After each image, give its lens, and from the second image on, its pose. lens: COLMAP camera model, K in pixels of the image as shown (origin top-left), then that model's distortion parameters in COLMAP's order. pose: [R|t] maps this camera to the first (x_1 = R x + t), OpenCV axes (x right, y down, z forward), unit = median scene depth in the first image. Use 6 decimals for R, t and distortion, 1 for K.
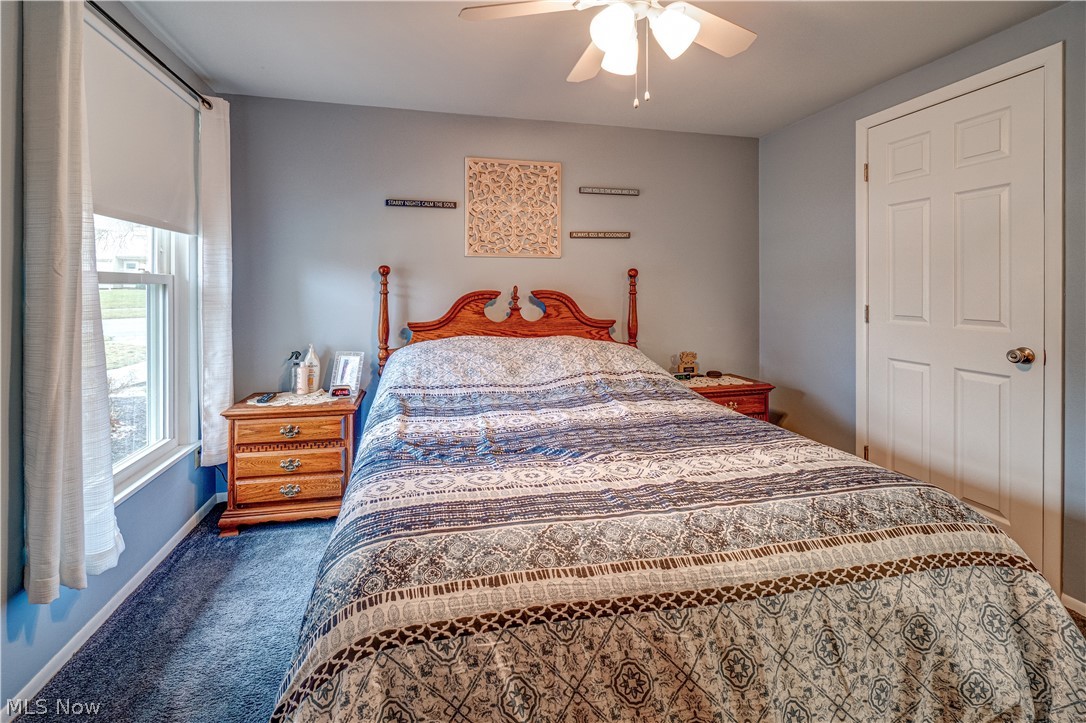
lens RADIAL K [[517.1, 0, 544.2], [0, 517.1, 350.5], [0, 0, 1]] dist [-0.002451, 0.001059]
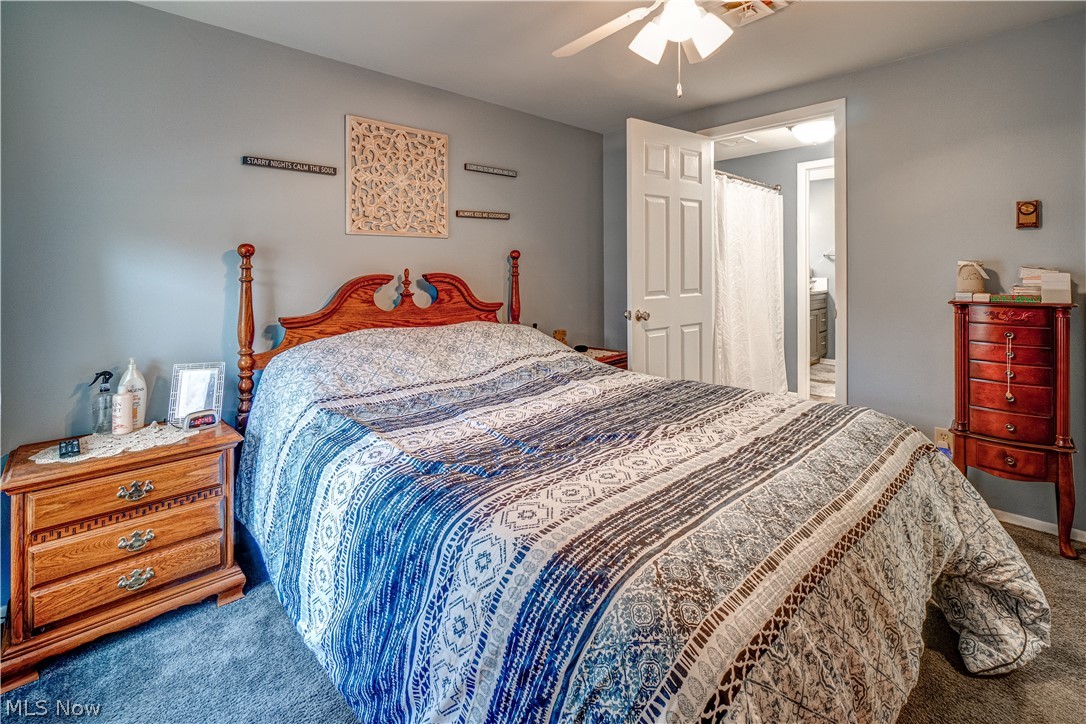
lens RADIAL K [[517.6, 0, 541.4], [0, 517.6, 328.6], [0, 0, 1]] dist [-0.008143, 0.001119]
pose [[0.846839, -0.072913, 0.526827, -0.348099], [0.078268, 0.996858, 0.012155, -0.017235], [-0.526058, 0.030941, 0.849885, 0.141050]]
